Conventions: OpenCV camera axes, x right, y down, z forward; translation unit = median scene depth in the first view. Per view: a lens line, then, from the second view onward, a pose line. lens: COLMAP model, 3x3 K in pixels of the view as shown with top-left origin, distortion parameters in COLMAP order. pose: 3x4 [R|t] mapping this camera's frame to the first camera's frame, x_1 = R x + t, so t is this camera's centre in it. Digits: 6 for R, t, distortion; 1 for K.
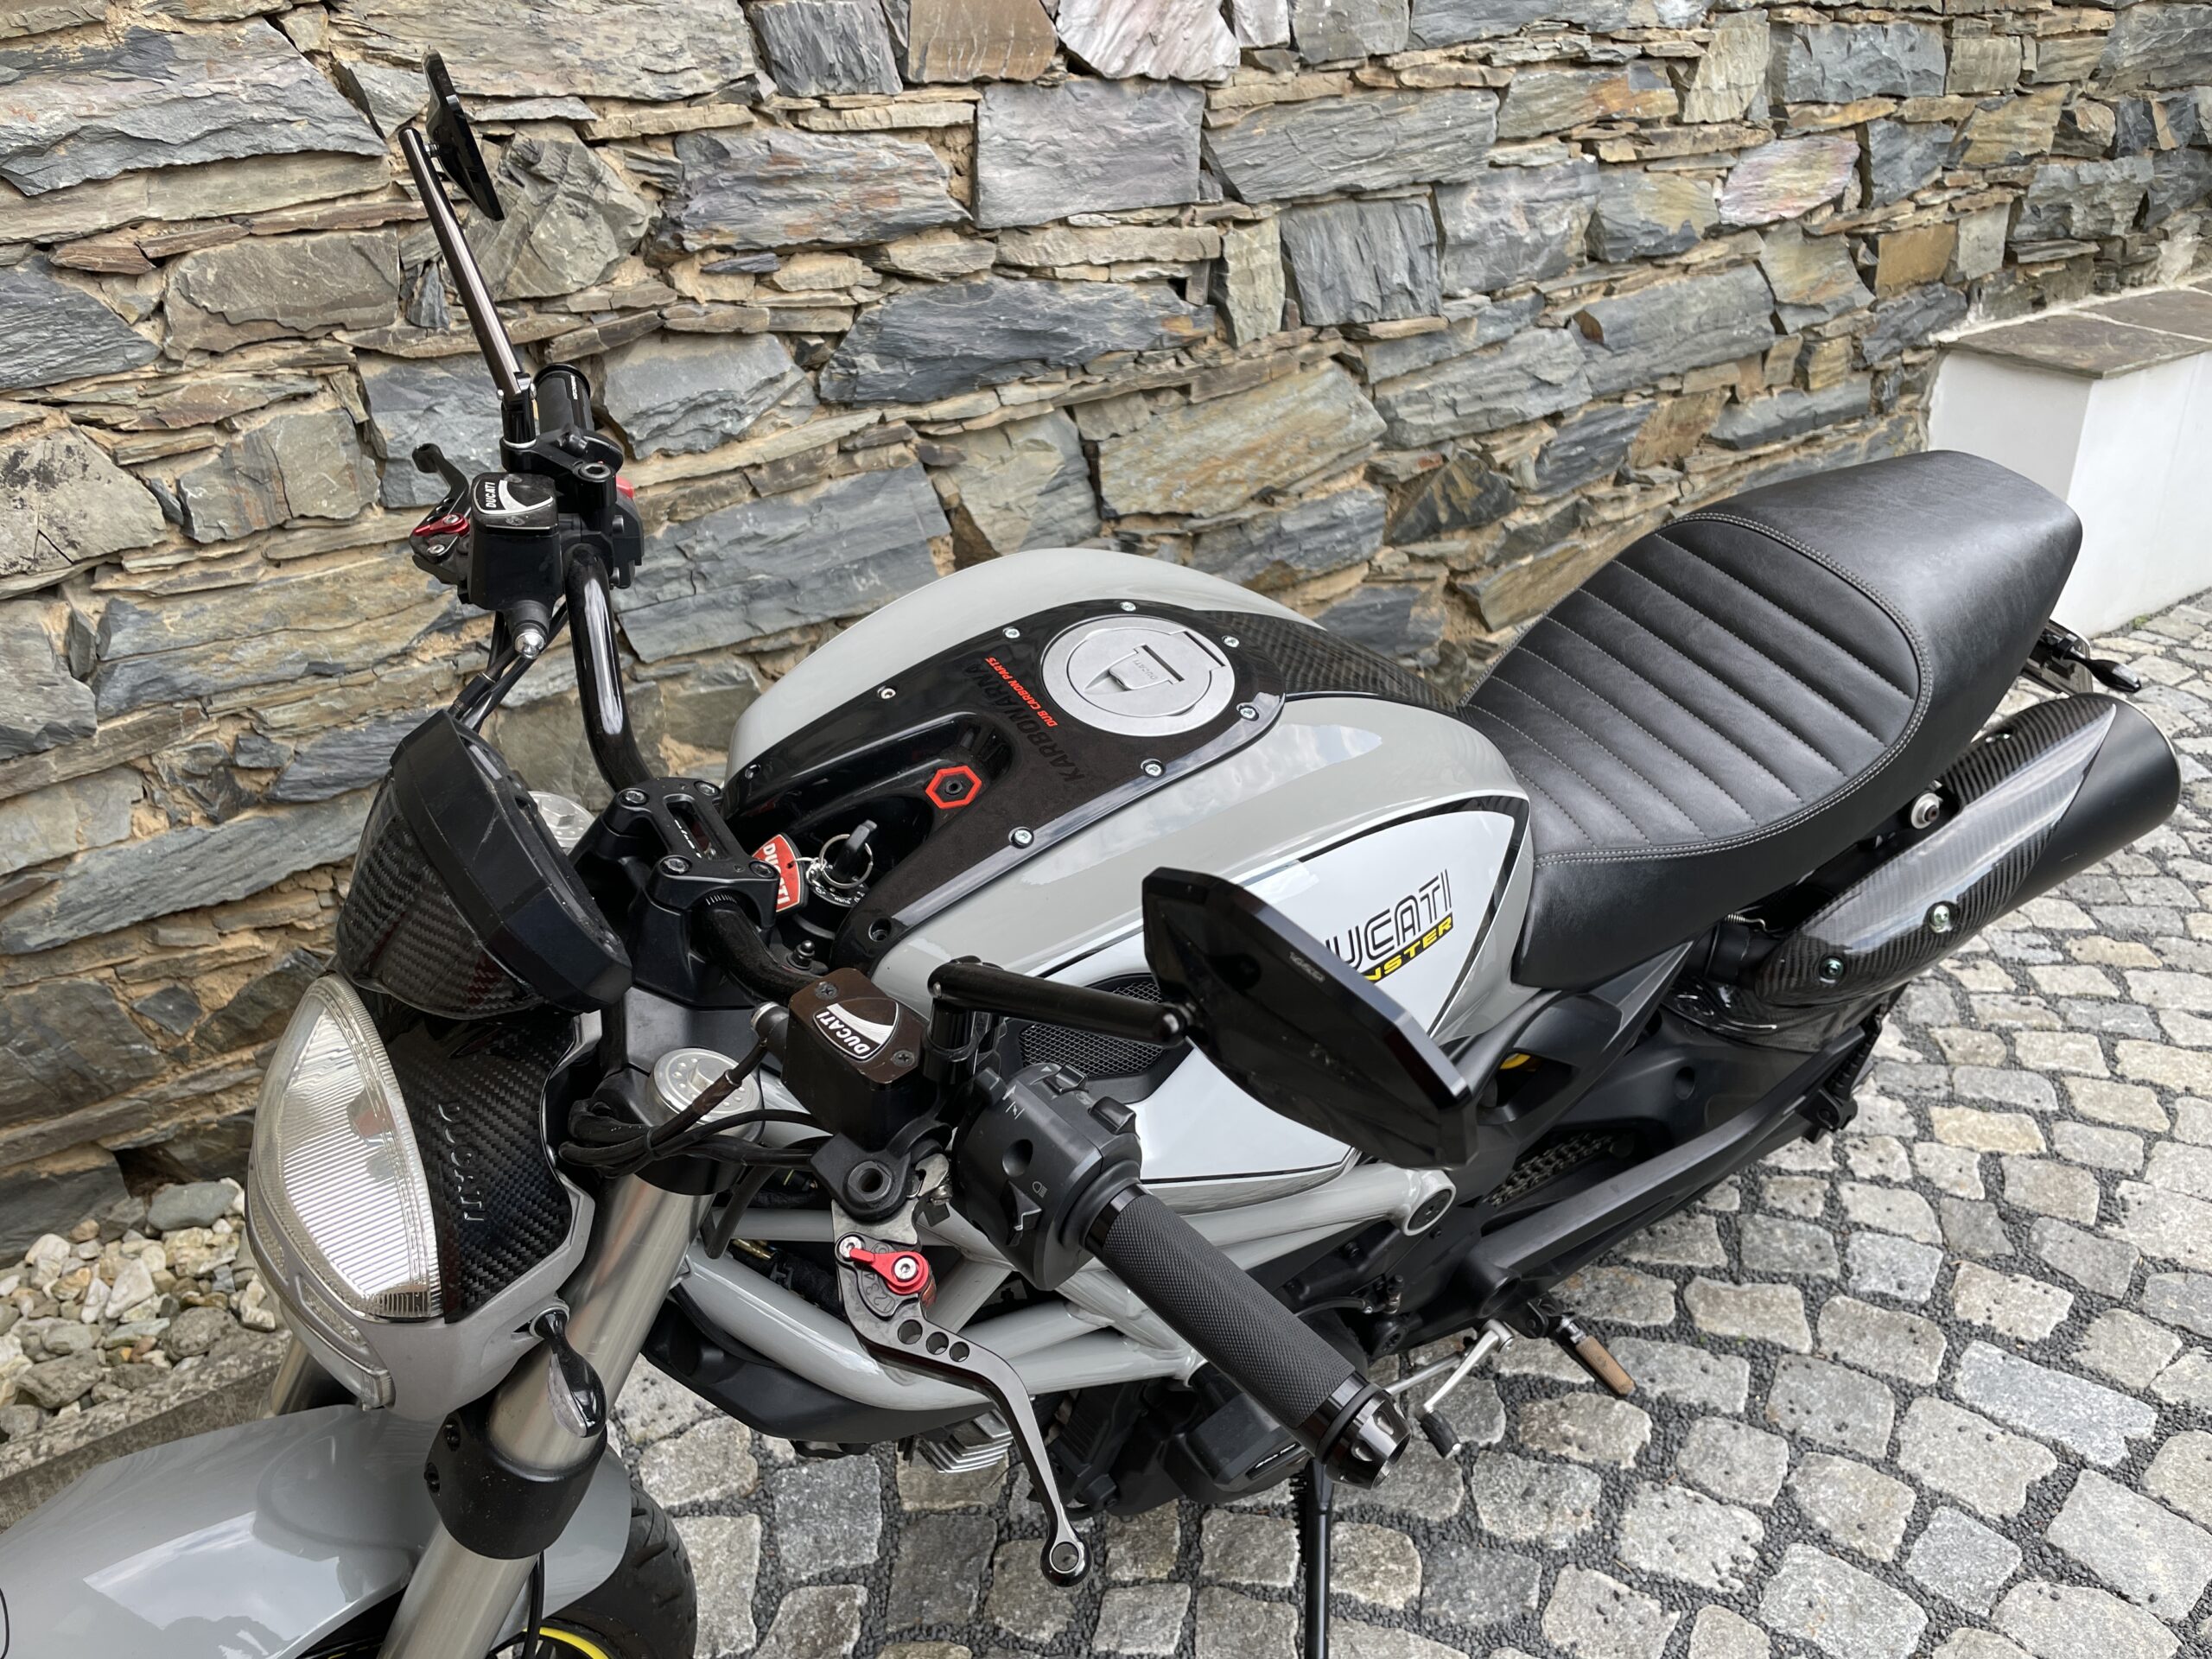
lens RADIAL K [[1686.8, 0, 1137.1], [0, 1686.8, 827.8], [0, 0, 1]] dist [0.088714, -0.125989]
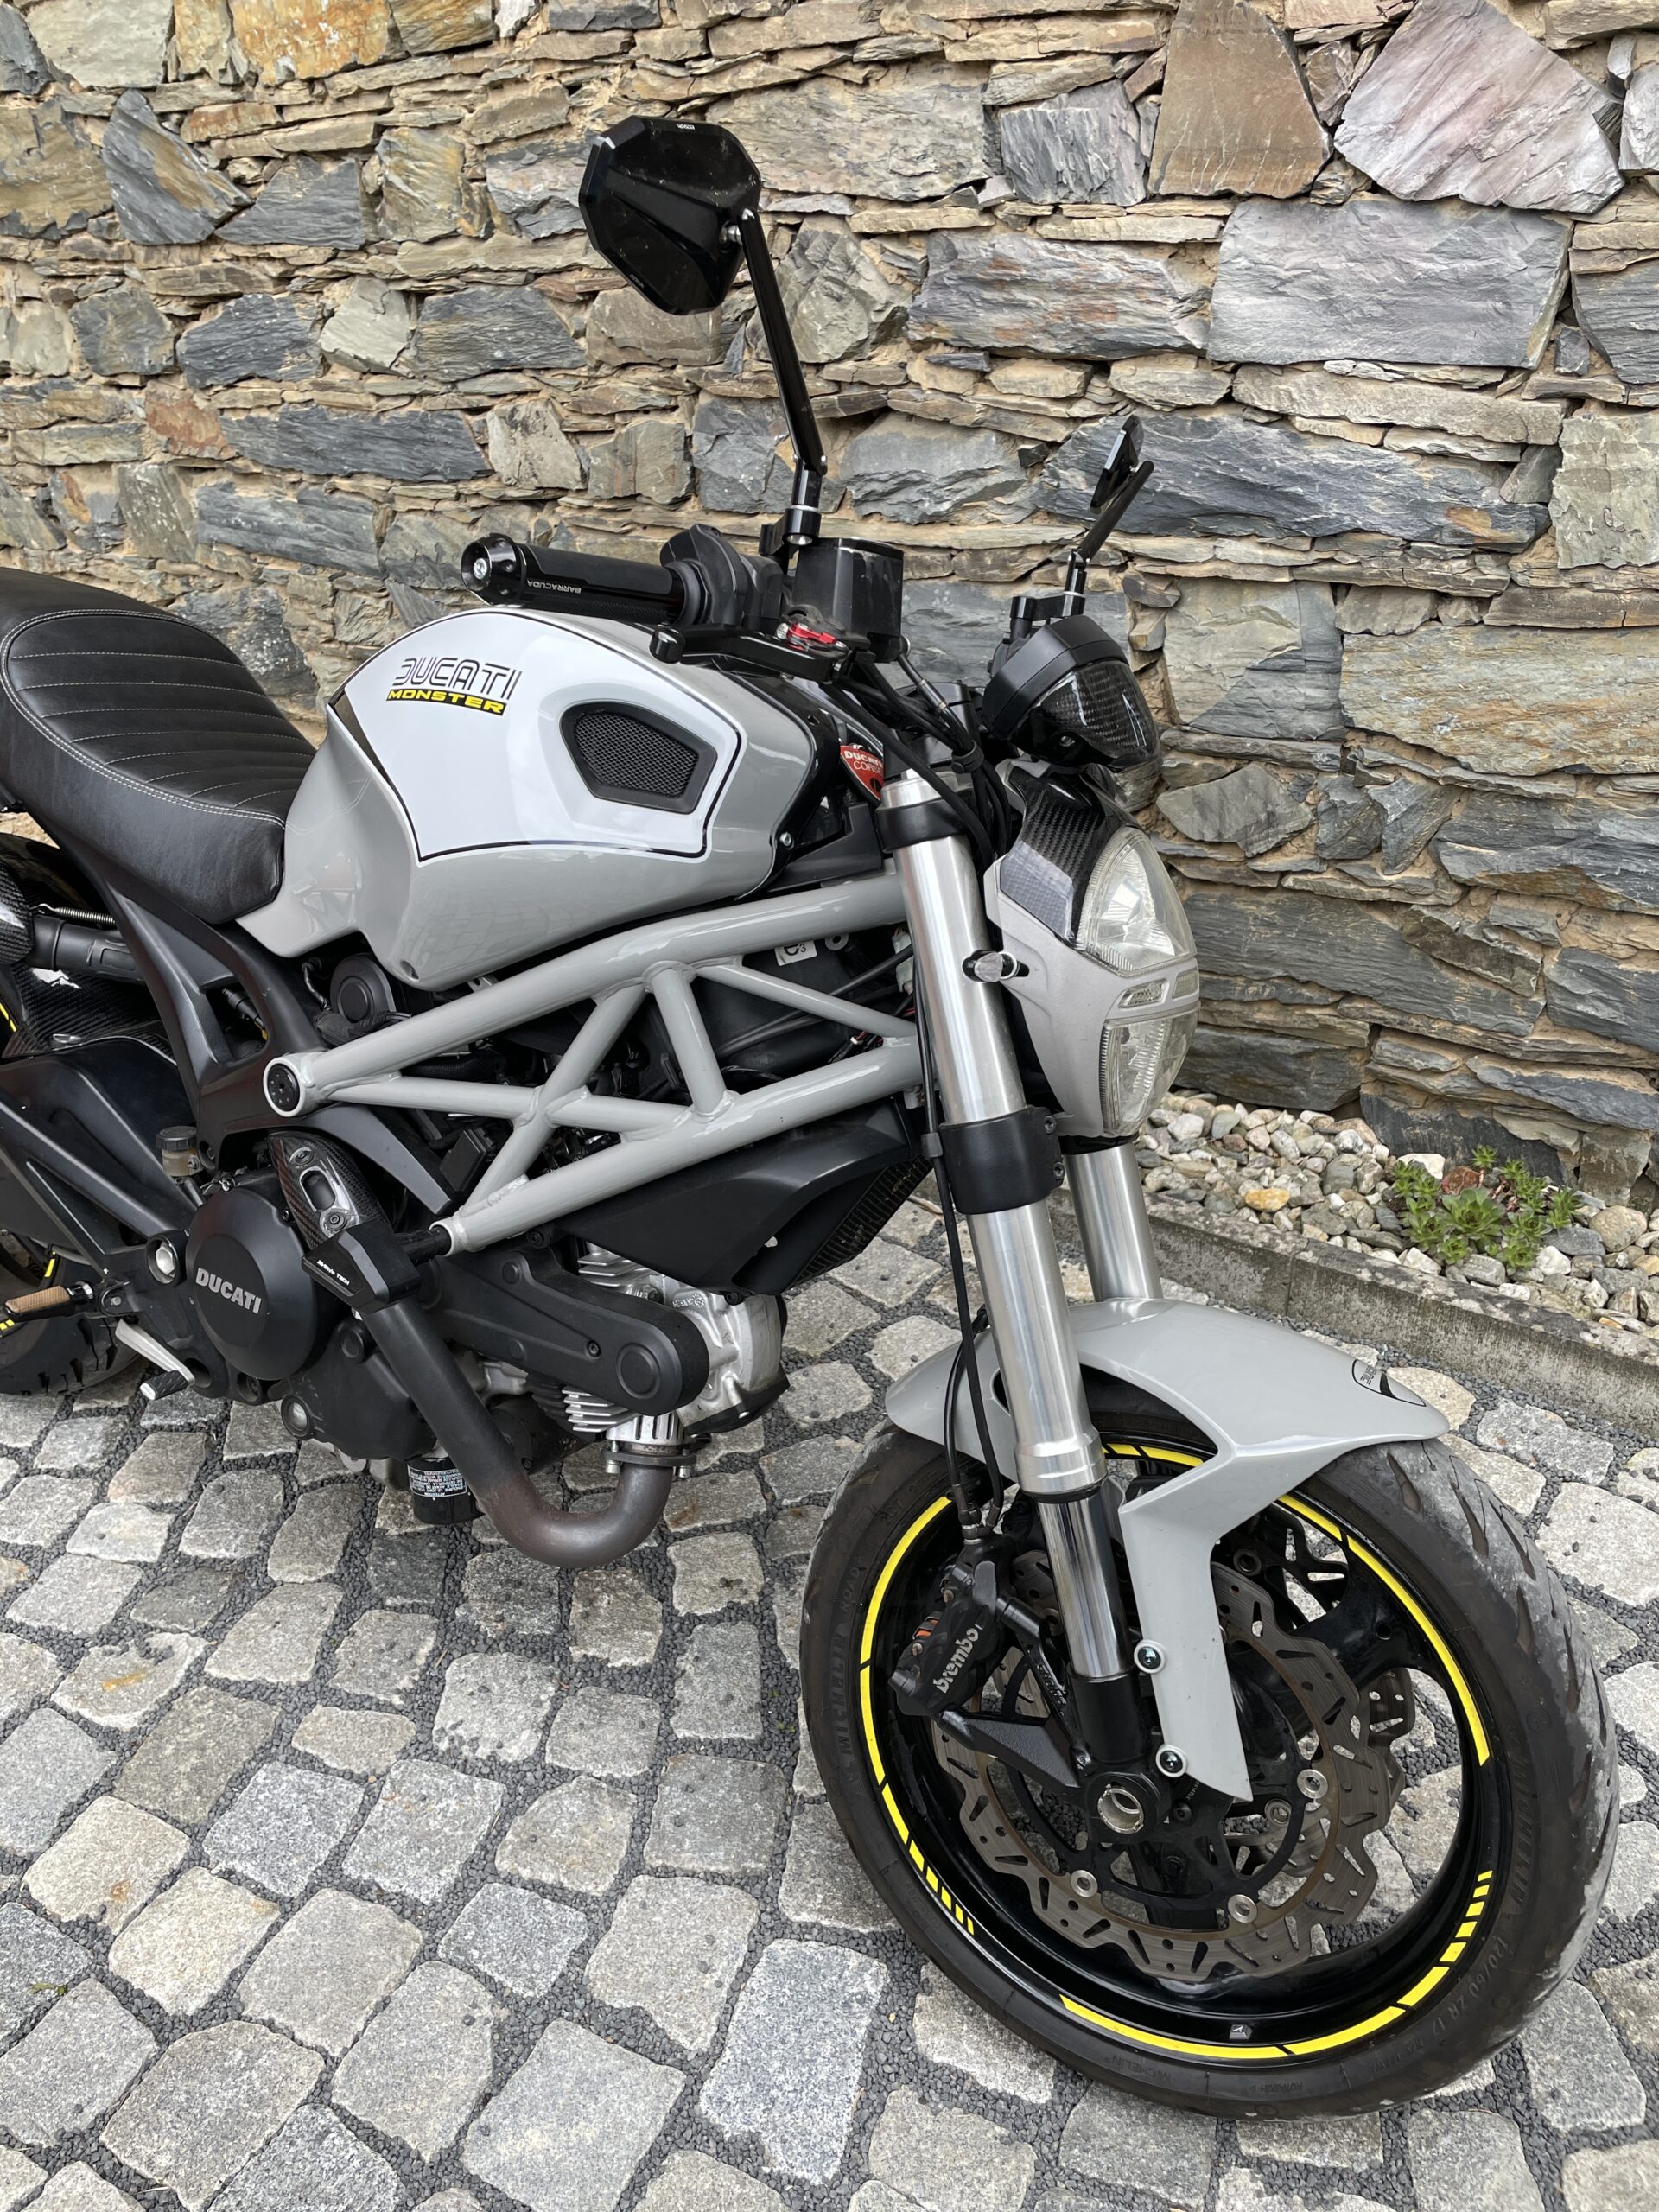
lens RADIAL K [[1686.8, 0, 806.2], [0, 1686.8, 1106.2], [0, 0, 1]] dist [0.088714, -0.125989]
pose [[0.332666, 0.479994, -0.811751, 0.857376], [-0.394717, 0.852620, 0.342400, -0.258691], [0.856465, 0.206507, 0.473099, 0.496525]]
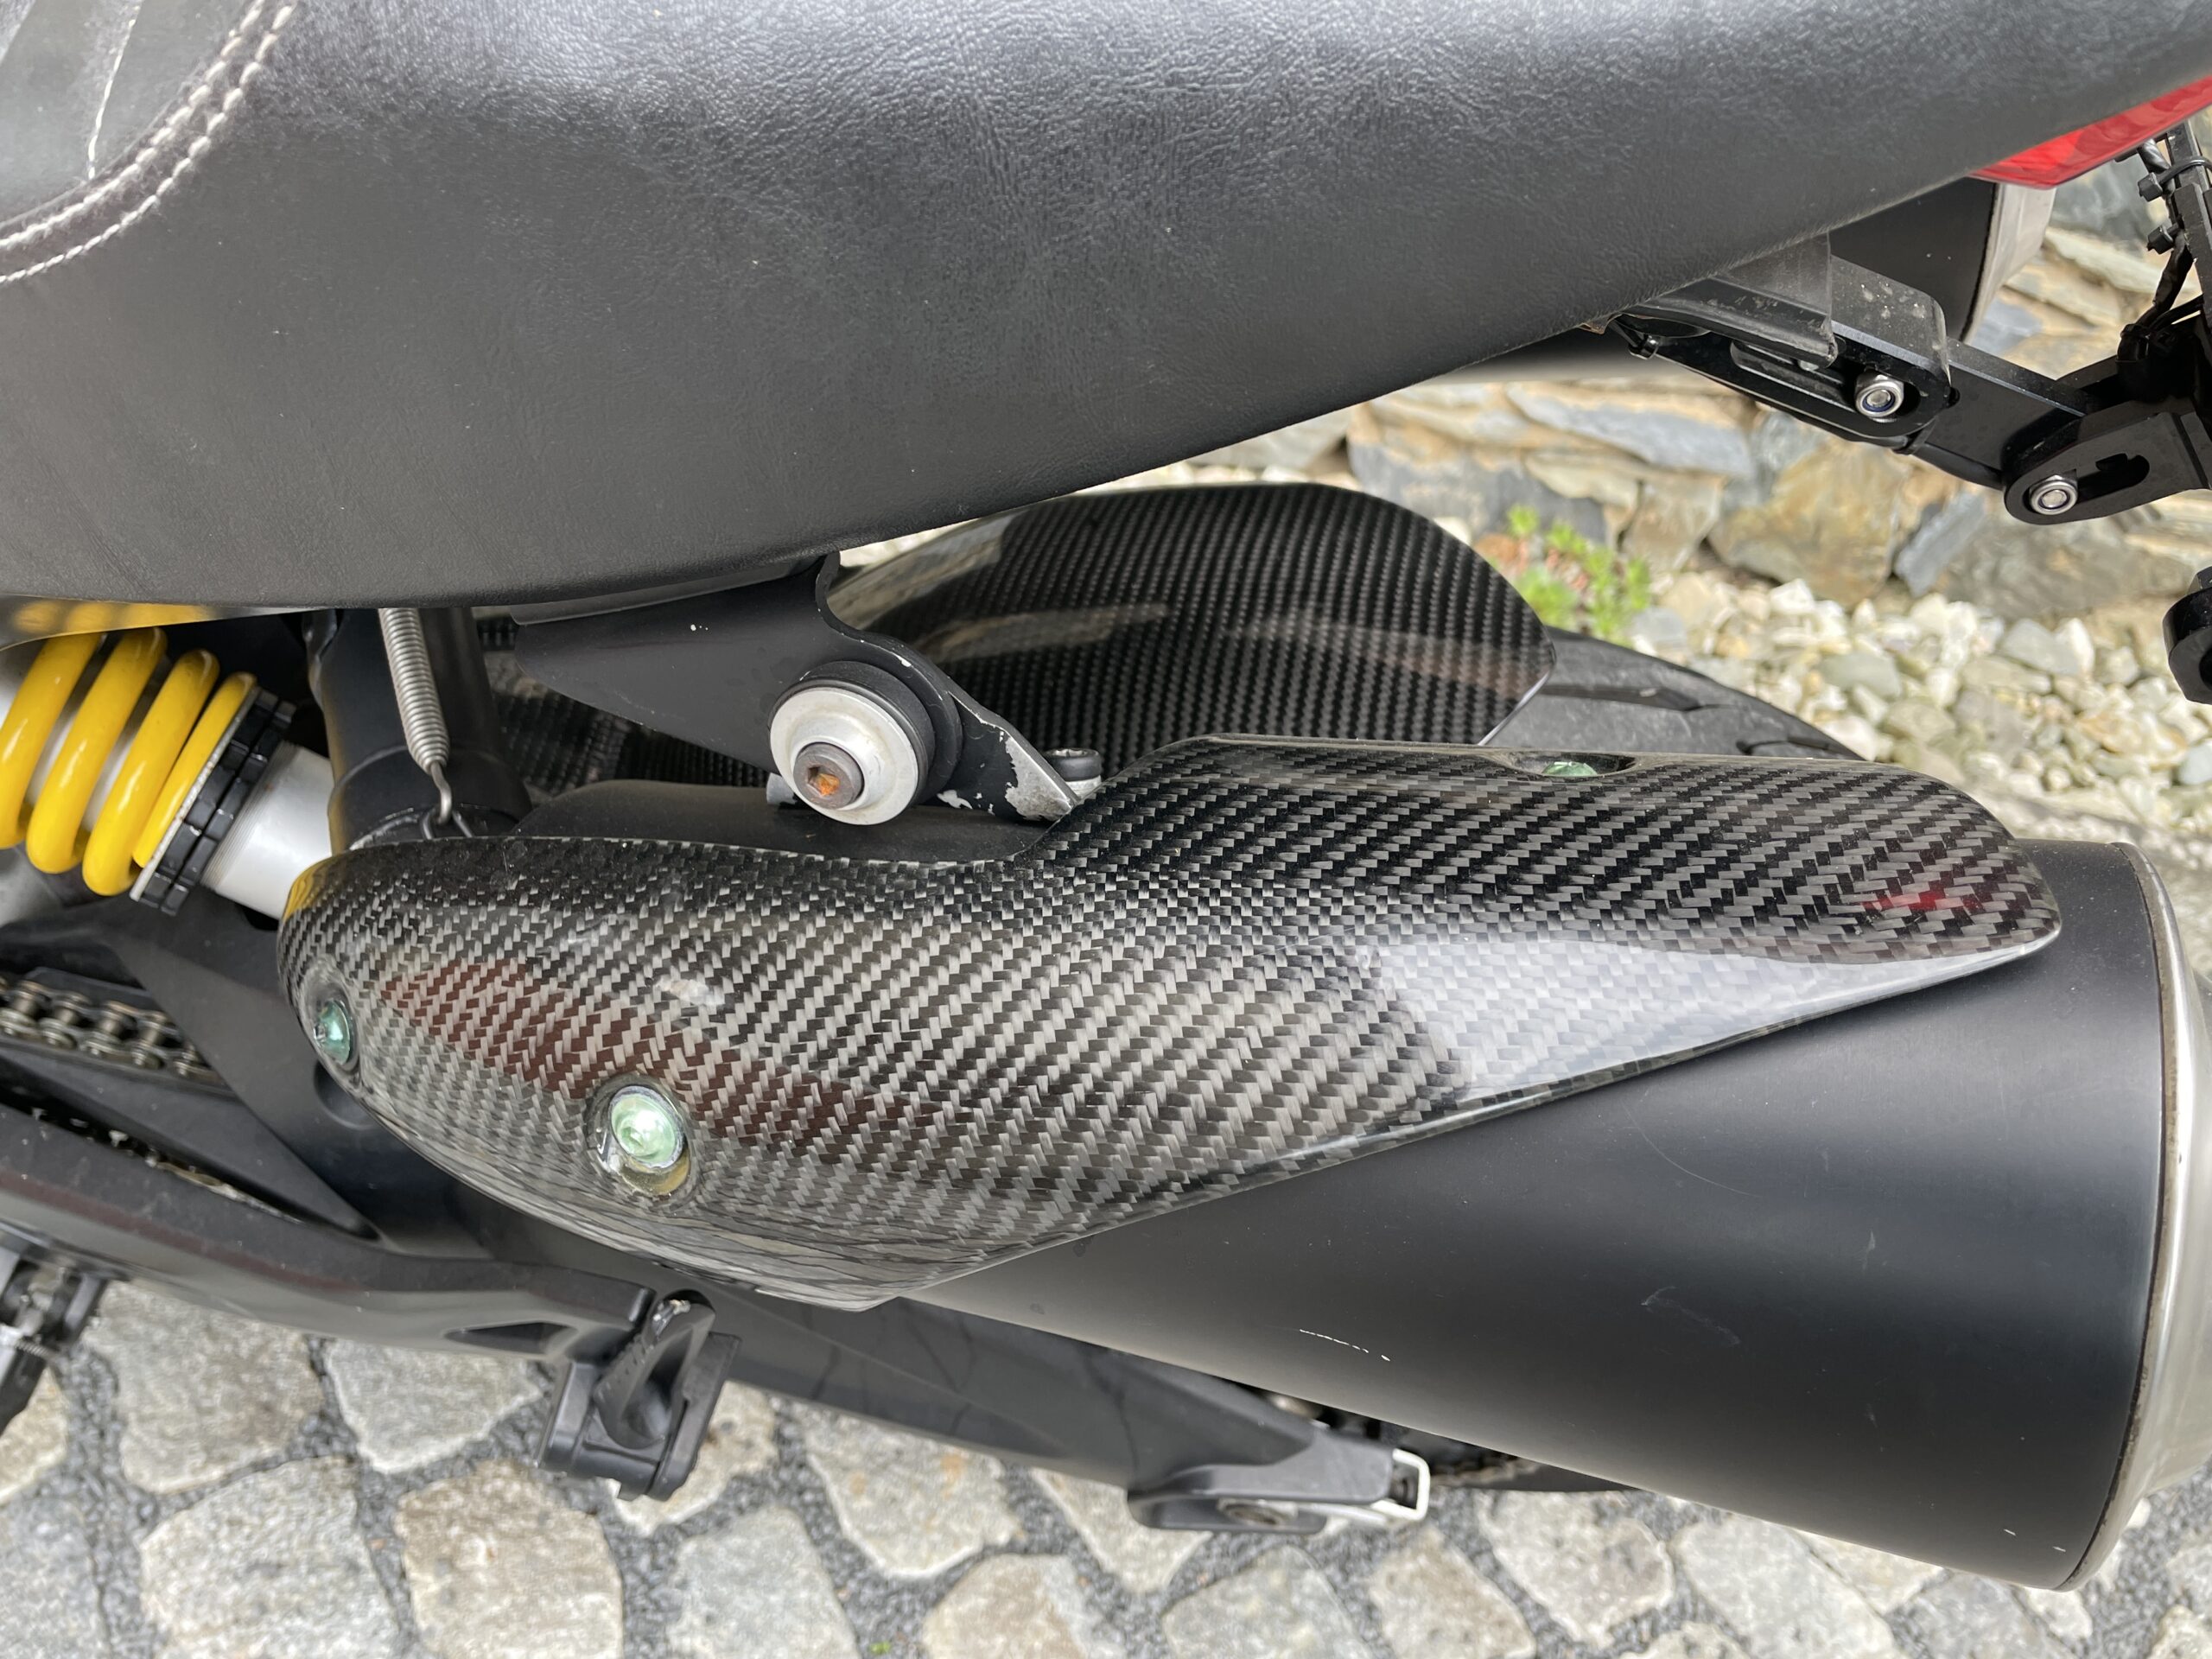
lens RADIAL K [[1686.8, 0, 1132.0], [0, 1686.8, 845.3], [0, 0, 1]] dist [0.088714, -0.125989]
pose [[0.697213, 0.572147, -0.431905, 0.430562], [-0.473917, 0.819926, 0.321129, -0.068436], [0.537863, -0.019208, 0.842813, 0.597954]]
